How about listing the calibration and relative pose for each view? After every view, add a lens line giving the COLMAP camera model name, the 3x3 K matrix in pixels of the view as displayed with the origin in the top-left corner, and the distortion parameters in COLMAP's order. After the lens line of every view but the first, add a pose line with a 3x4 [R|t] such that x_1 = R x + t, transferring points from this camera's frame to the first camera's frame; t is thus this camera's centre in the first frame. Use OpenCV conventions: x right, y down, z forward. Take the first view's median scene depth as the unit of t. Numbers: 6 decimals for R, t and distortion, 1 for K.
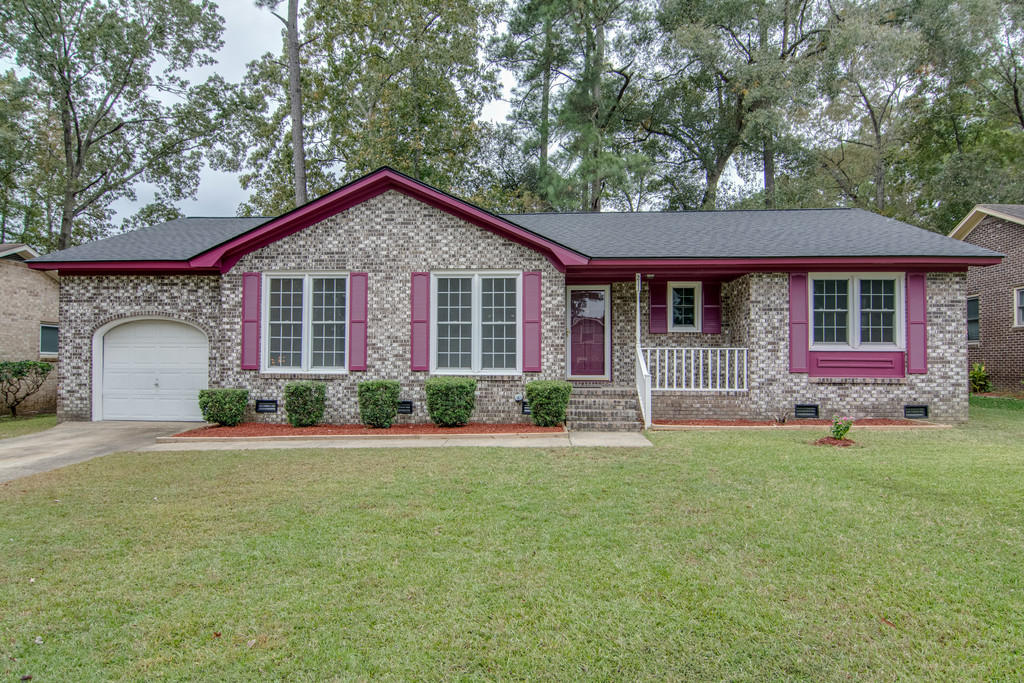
lens RADIAL K [[600.8, 0, 508.6], [0, 600.8, 352.1], [0, 0, 1]] dist [0.001898, -0.018463]
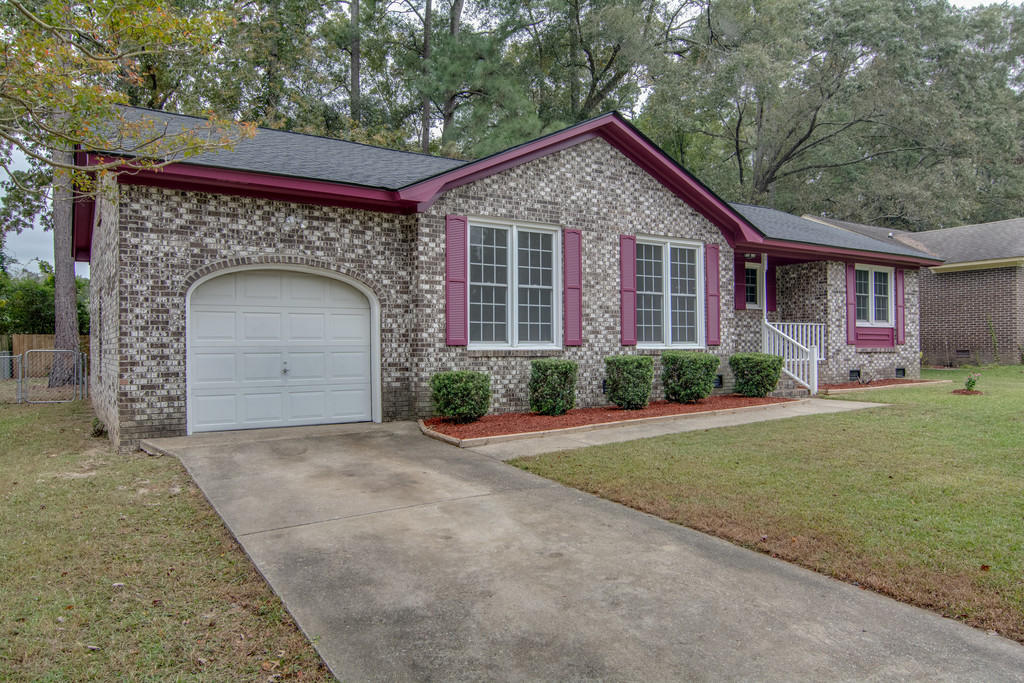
lens RADIAL K [[695.2, 0, 512.0], [0, 695.2, 341.5], [0, 0, 1]] dist [0.001014, -0.005633]
pose [[0.801182, -0.004472, 0.598404, -0.907972], [-0.003449, 0.999921, 0.012090, 0.013656], [-0.598411, -0.011750, 0.801103, 0.269778]]
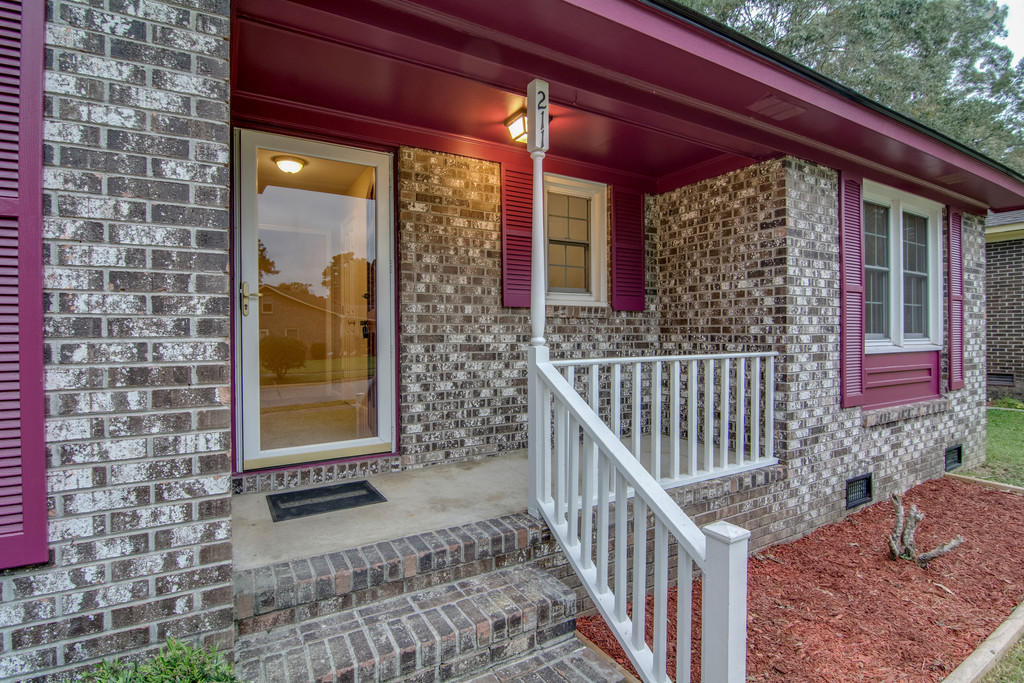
lens RADIAL K [[495.9, 0, 510.6], [0, 495.9, 335.2], [0, 0, 1]] dist [-0.001465, -0.014489]
pose [[0.828878, -0.012428, 0.559291, 0.080312], [-0.004373, 0.999579, 0.028692, -0.025518], [-0.559412, -0.026228, 0.828475, 0.828091]]
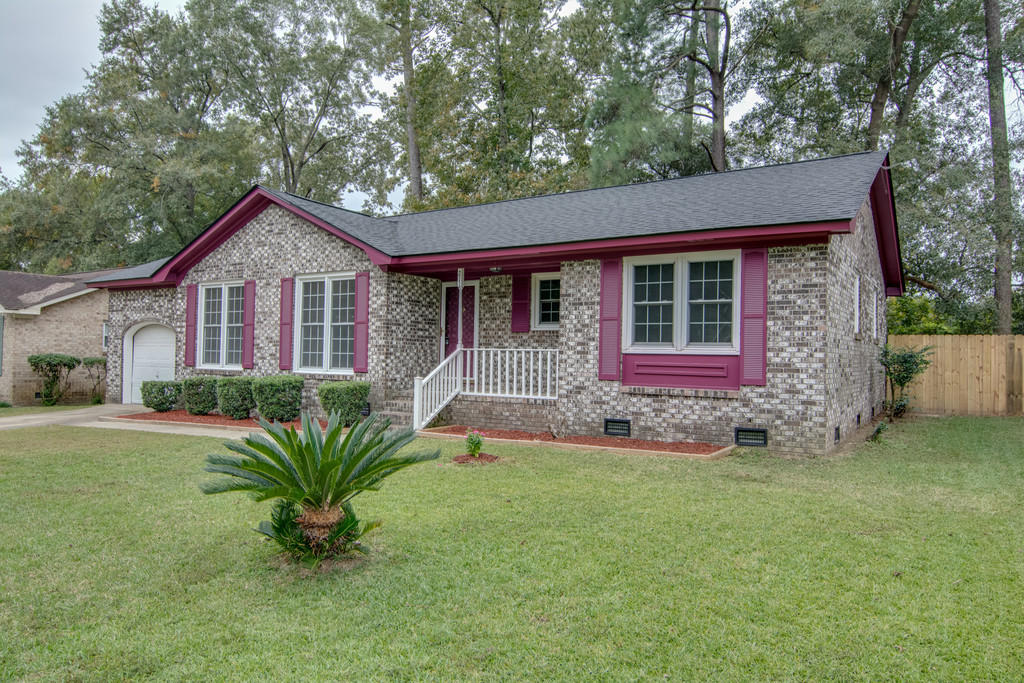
lens RADIAL K [[695.2, 0, 512.0], [0, 695.2, 341.5], [0, 0, 1]] dist [0.001014, -0.005633]
pose [[0.875992, -0.000696, -0.482326, 0.810121], [-0.003359, 0.999966, -0.007543, -0.010292], [0.482314, 0.008228, 0.875960, 0.100920]]
